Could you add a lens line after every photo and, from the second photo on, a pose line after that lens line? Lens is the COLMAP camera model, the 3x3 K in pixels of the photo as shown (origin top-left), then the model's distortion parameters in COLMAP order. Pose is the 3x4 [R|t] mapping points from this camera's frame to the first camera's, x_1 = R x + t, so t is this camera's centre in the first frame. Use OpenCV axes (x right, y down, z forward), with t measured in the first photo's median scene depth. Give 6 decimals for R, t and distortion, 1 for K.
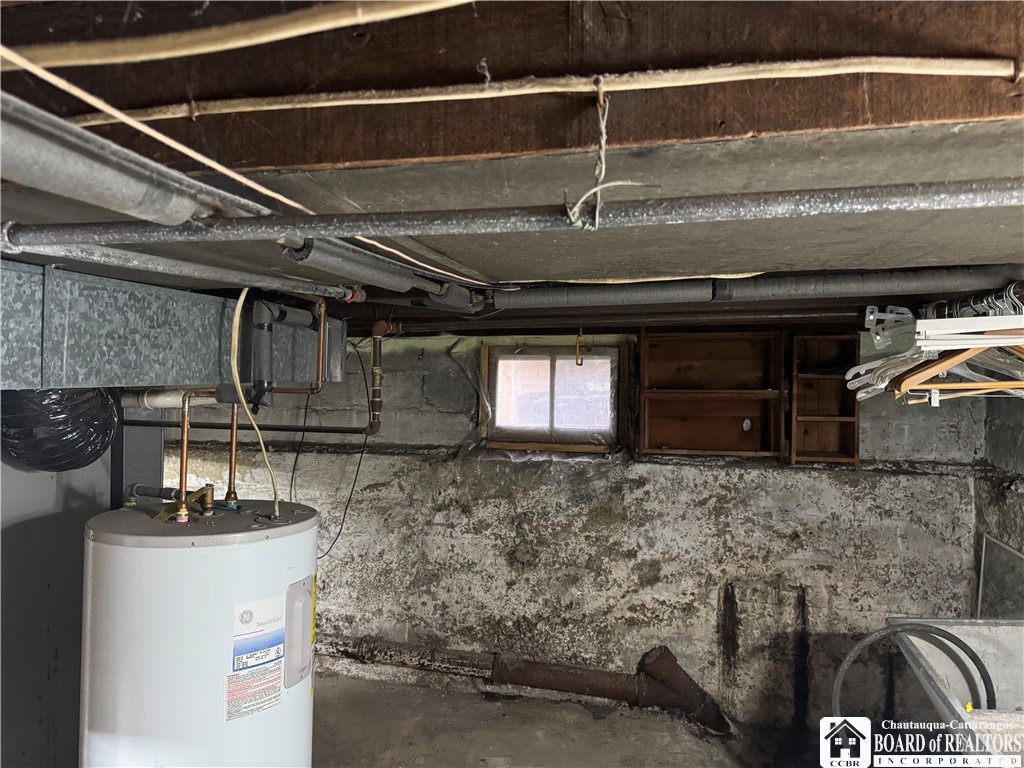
lens RADIAL K [[715.6, 0, 512.2], [0, 715.6, 390.6], [0, 0, 1]] dist [0.030582, -0.049711]
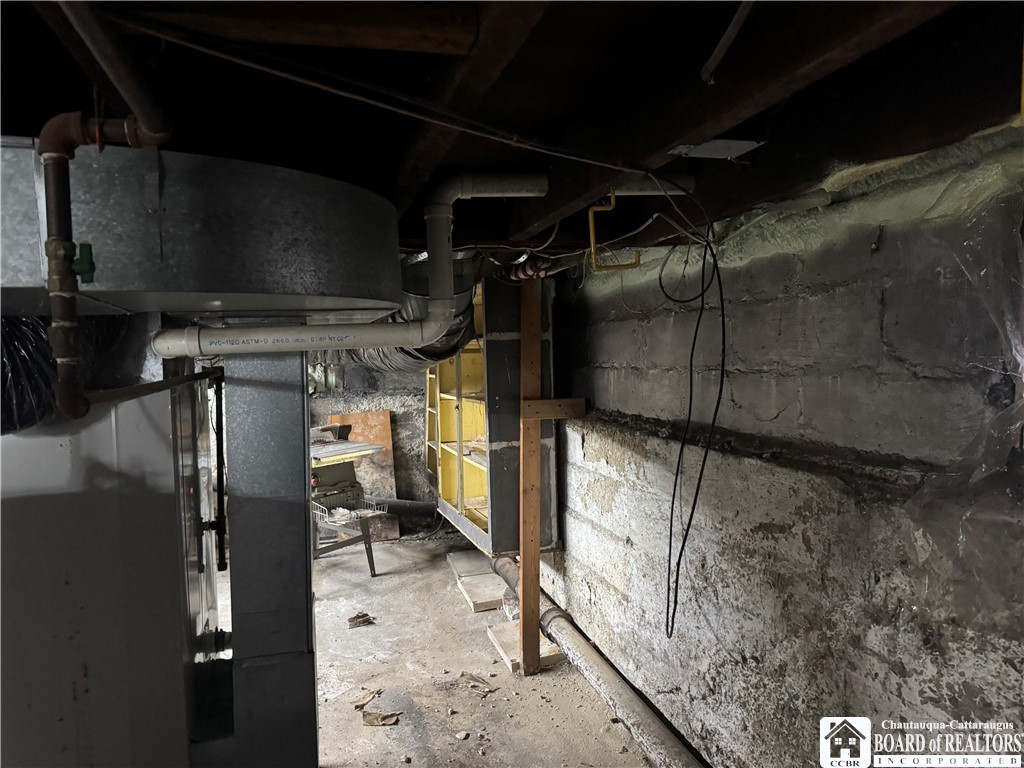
lens RADIAL K [[715.6, 0, 512.2], [0, 715.6, 390.6], [0, 0, 1]] dist [0.030582, -0.049711]
pose [[0.459701, 0.030868, -0.887537, 0.157914], [0.007709, 0.999219, 0.038745, 0.020411], [0.888040, -0.024653, 0.459104, 0.630604]]
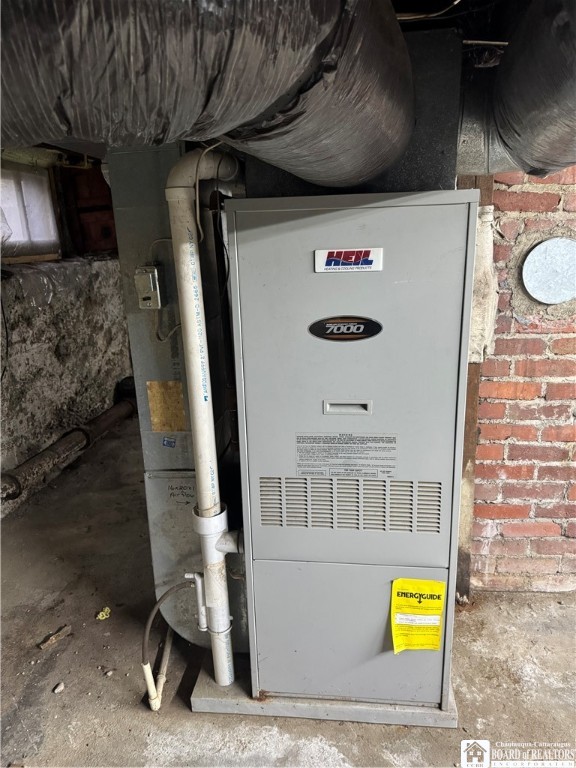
lens RADIAL K [[536.7, 0, 288.0], [0, 536.7, 384.0], [0, 0, 1]] dist [0.030582, -0.049711]
pose [[-0.078934, -0.291297, 0.953371, -0.871822], [0.032476, 0.955096, 0.294512, 0.029755], [-0.996351, 0.054209, -0.065929, 0.664525]]
